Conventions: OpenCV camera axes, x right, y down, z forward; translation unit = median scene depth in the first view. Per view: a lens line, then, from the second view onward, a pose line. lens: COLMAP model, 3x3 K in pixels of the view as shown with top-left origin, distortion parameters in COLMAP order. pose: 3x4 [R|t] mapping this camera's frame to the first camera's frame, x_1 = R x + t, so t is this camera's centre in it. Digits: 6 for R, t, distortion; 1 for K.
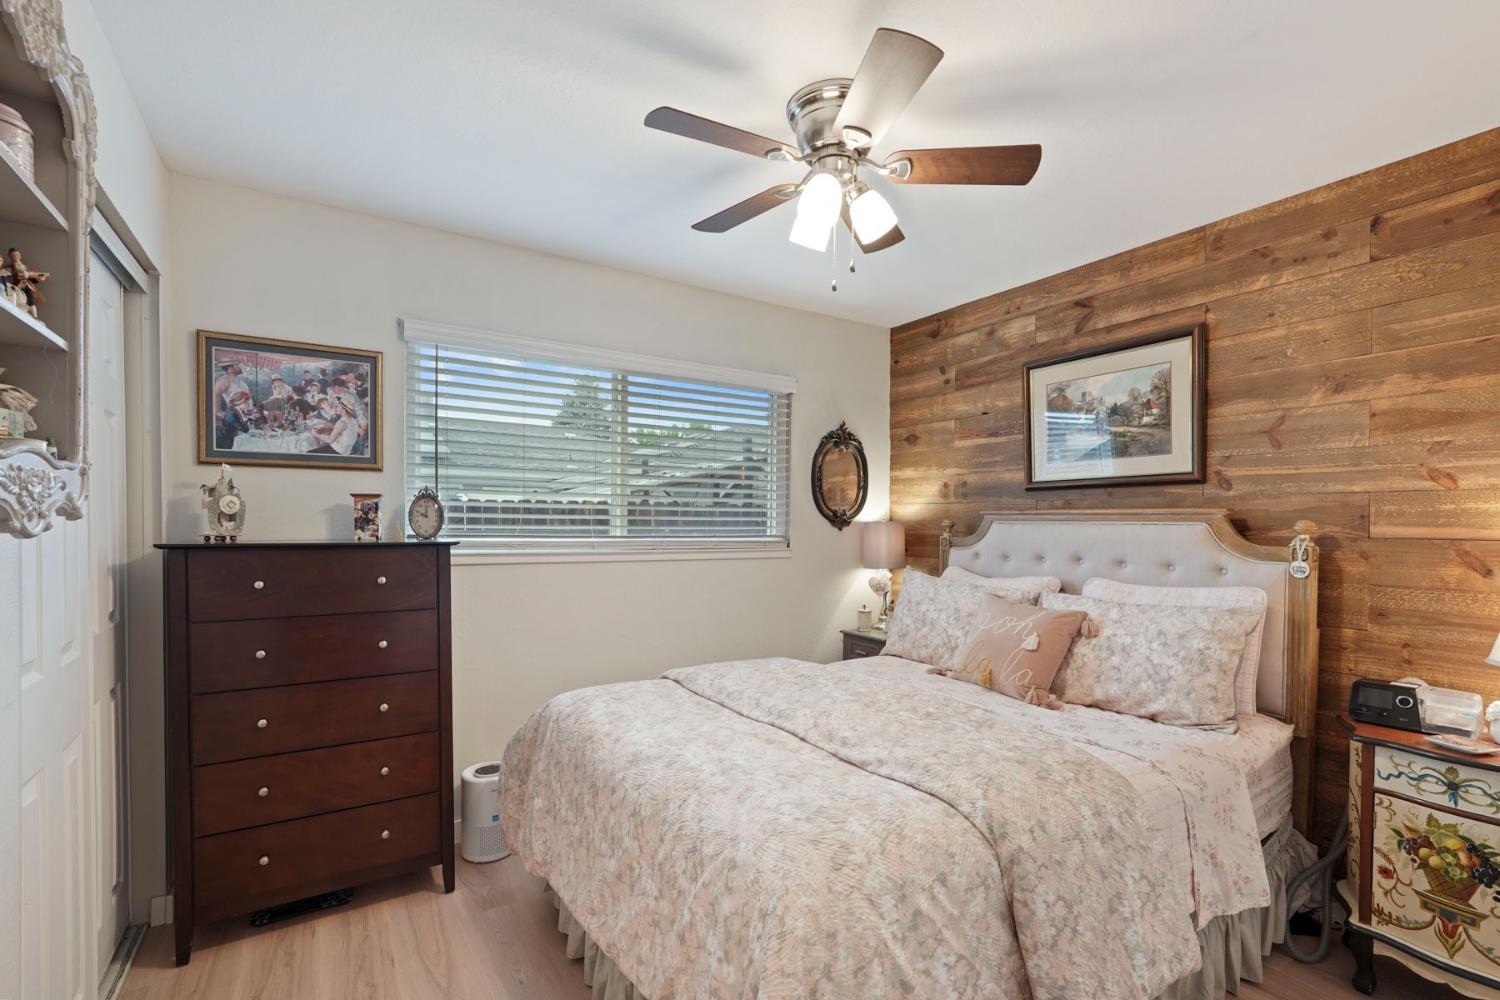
lens RADIAL K [[684.3, 0, 762.8], [0, 684.3, 527.0], [0, 0, 1]] dist [0.016889, 0.000742]
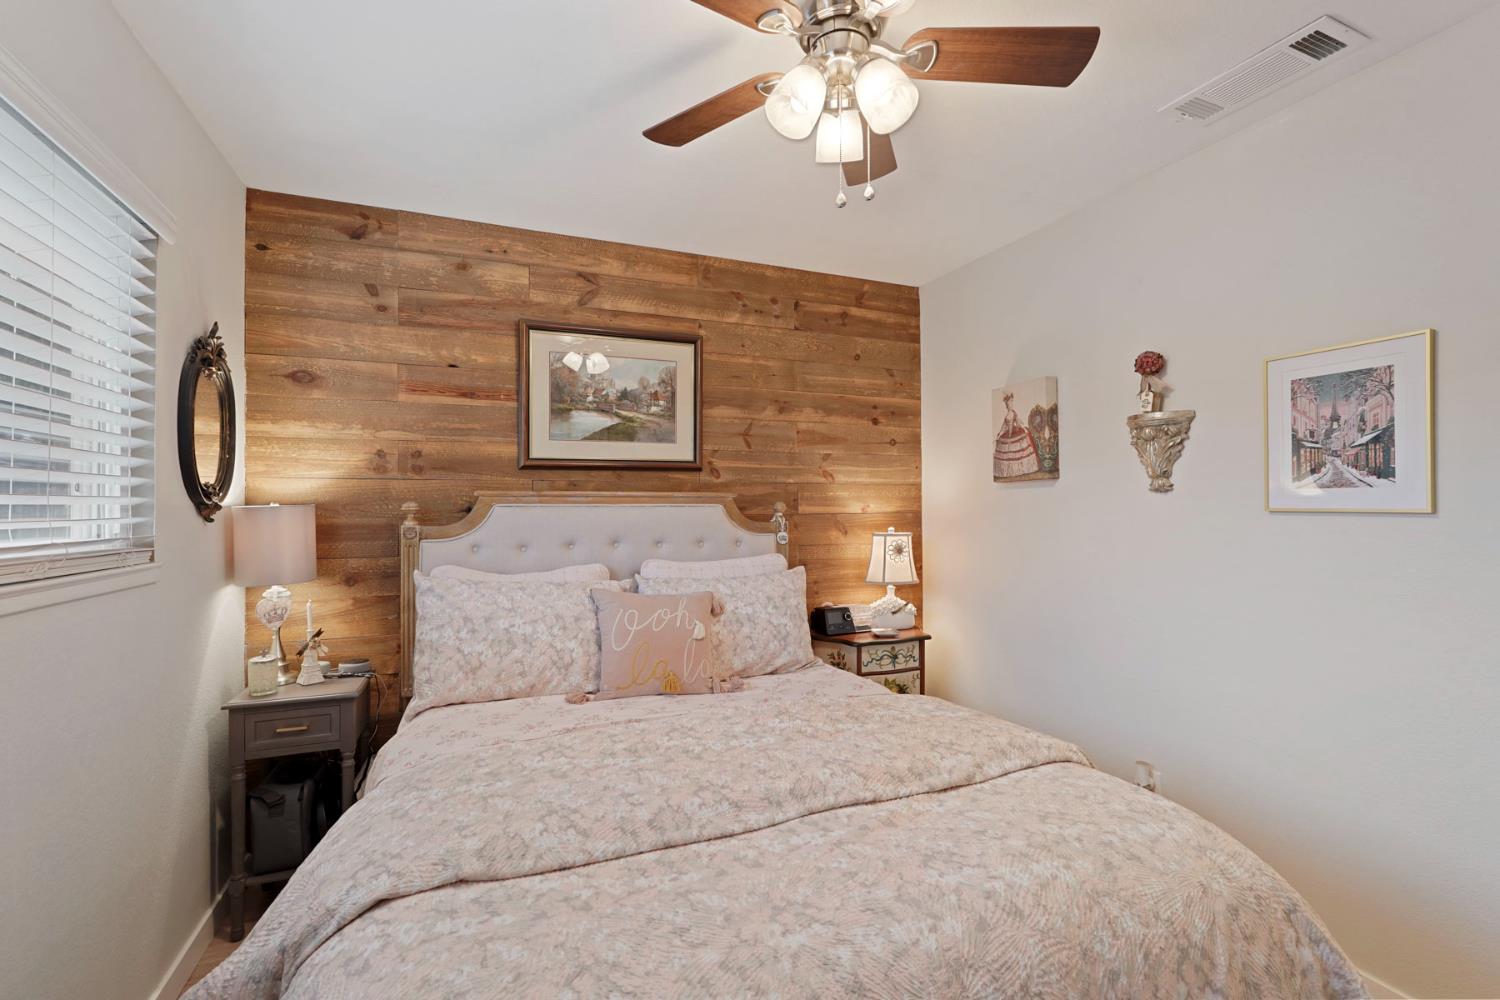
lens RADIAL K [[664.9, 0, 748.6], [0, 664.9, 497.5], [0, 0, 1]] dist [-0.003996, 0.000788]
pose [[0.191912, 0.012926, 0.981327, -0.431843], [0.016659, 0.999726, -0.016427, 0.001590], [-0.981271, 0.019501, 0.191644, 0.658186]]
